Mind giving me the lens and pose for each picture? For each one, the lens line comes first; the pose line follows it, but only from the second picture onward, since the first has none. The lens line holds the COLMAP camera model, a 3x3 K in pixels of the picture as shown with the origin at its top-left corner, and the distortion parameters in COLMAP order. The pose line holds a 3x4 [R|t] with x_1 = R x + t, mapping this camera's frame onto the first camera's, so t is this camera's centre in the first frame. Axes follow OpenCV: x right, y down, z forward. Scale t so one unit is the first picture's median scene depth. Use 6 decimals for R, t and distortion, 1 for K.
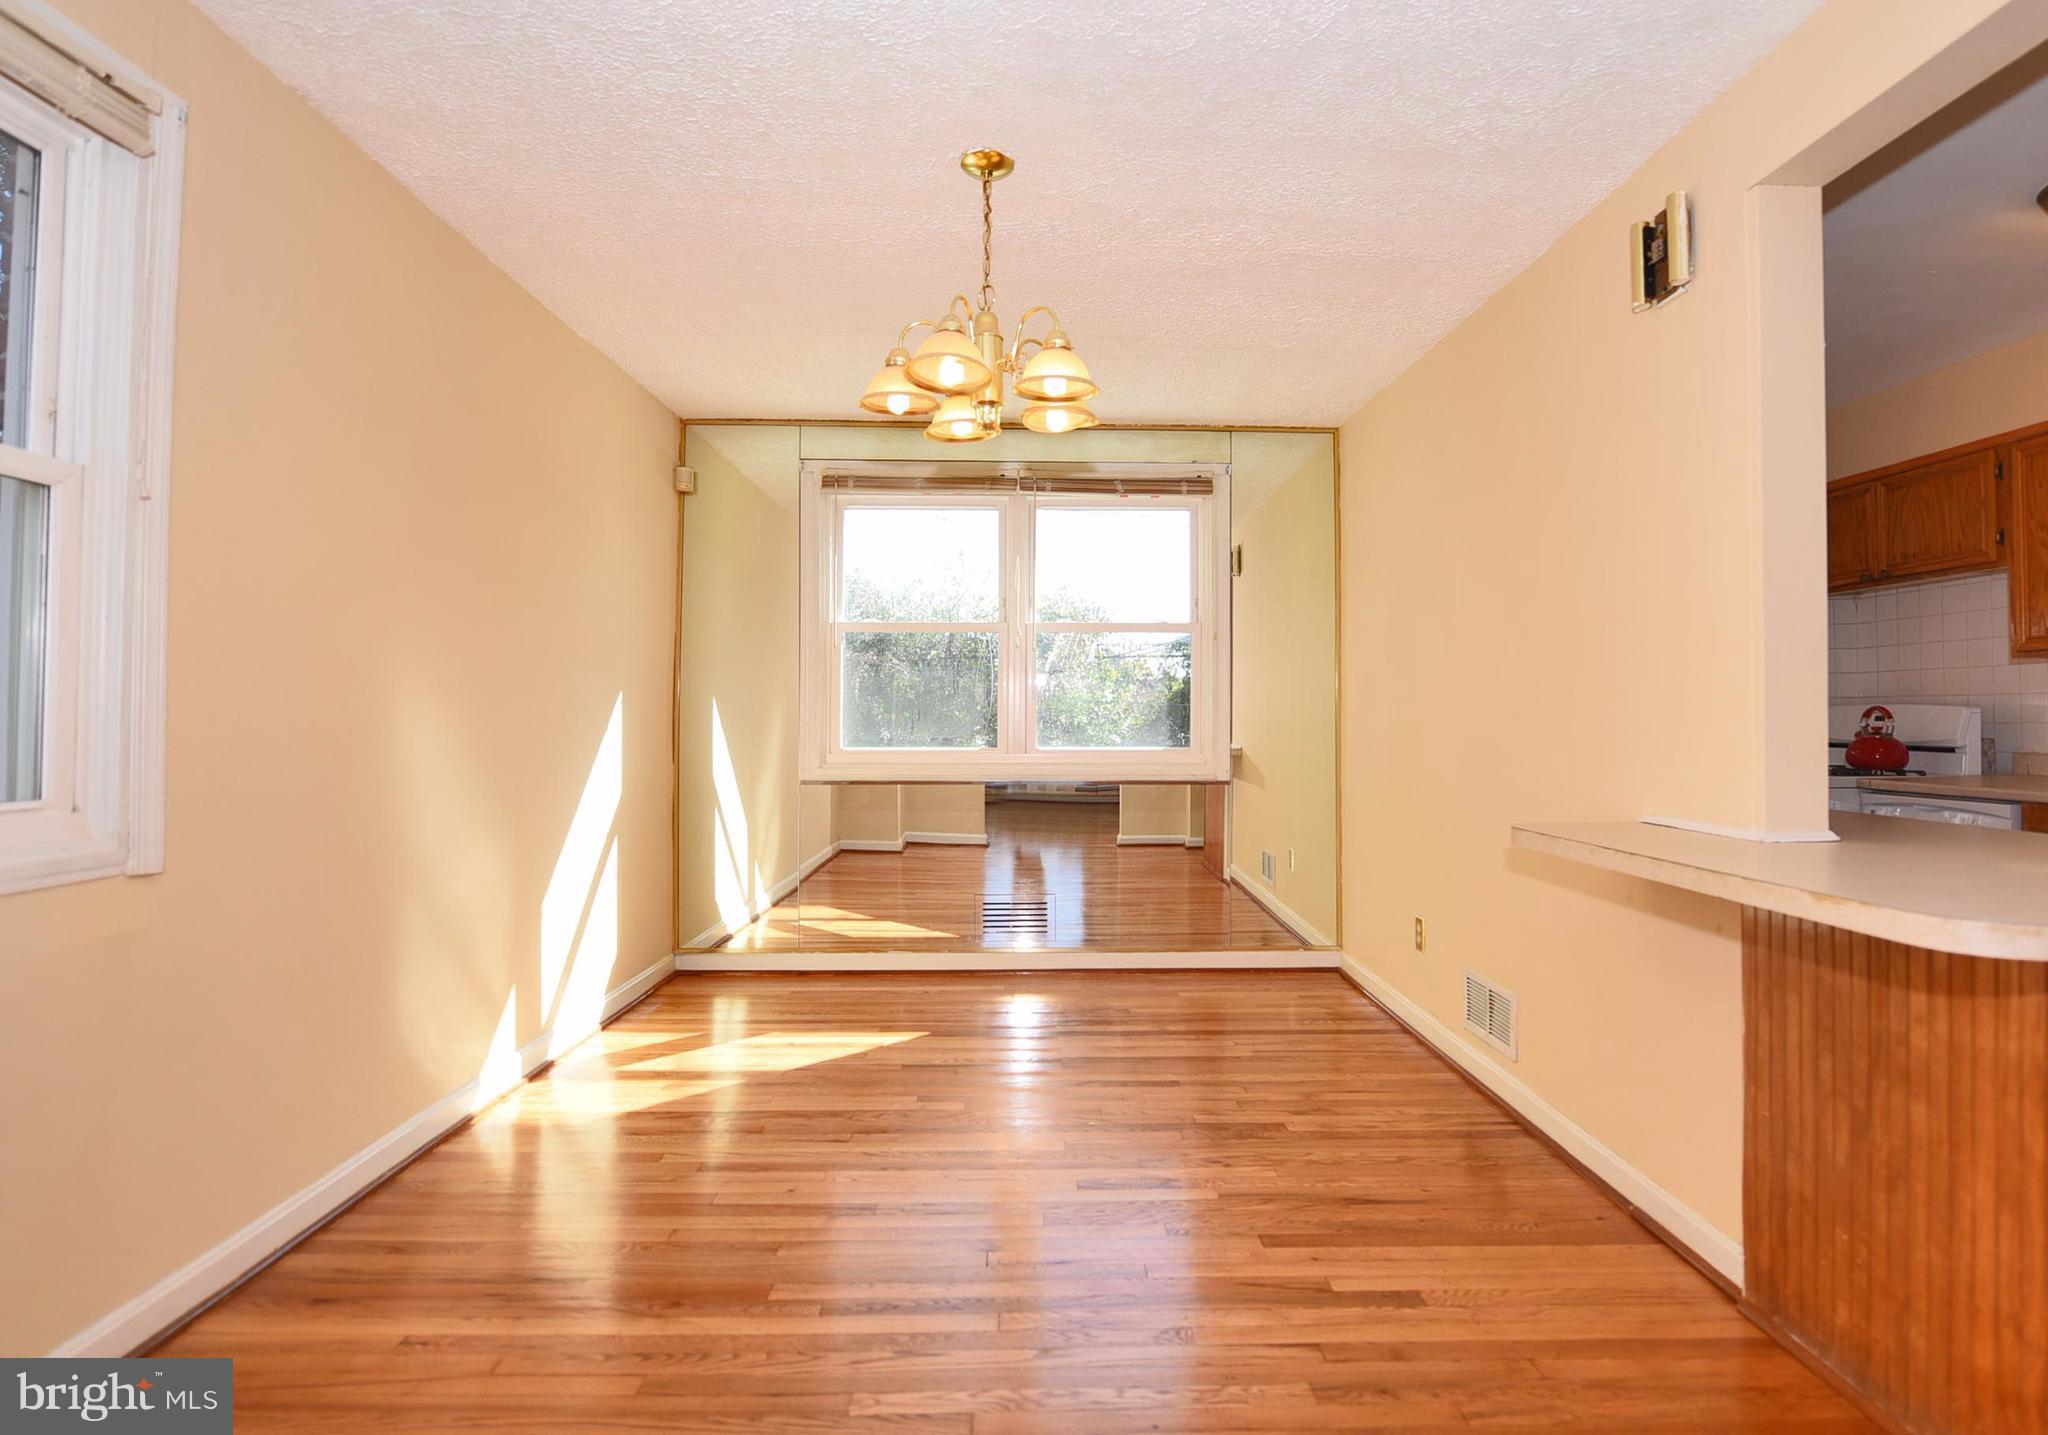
lens RADIAL K [[1055.3, 0, 1040.2], [0, 1055.3, 711.0], [0, 0, 1]] dist [-0.002498, -0.005720]
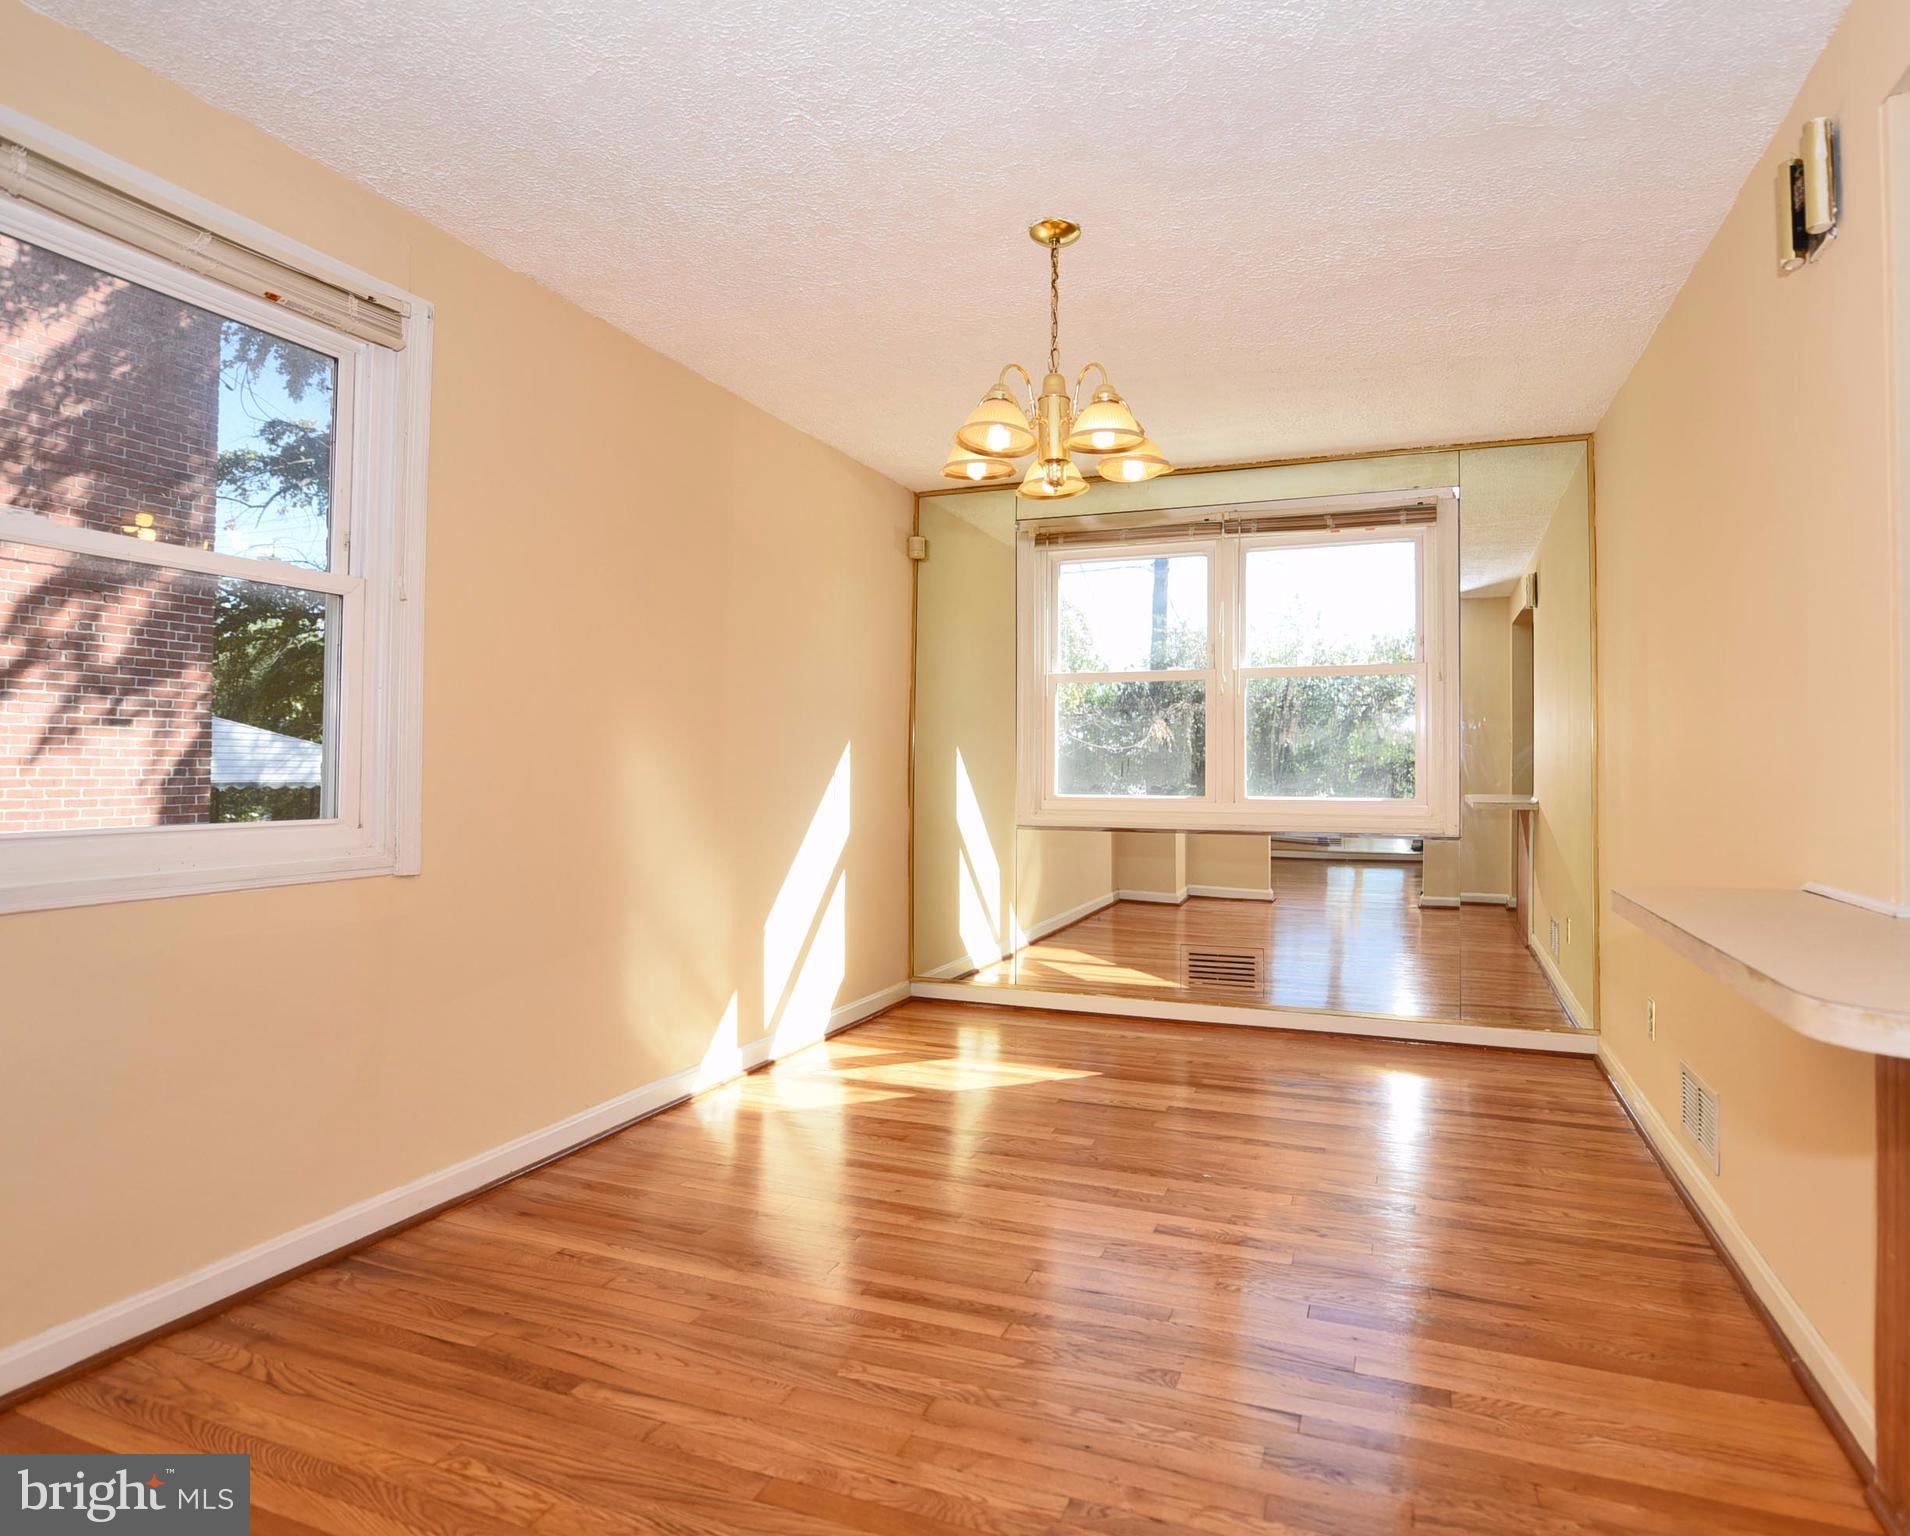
lens RADIAL K [[1075.9, 0, 999.0], [0, 1075.9, 759.1], [0, 0, 1]] dist [0.000977, -0.007544]
pose [[0.927686, -0.000535, -0.373362, 0.247064], [-0.000801, 0.999994, -0.003426, 0.005708], [0.373362, 0.003477, 0.927679, -0.006540]]
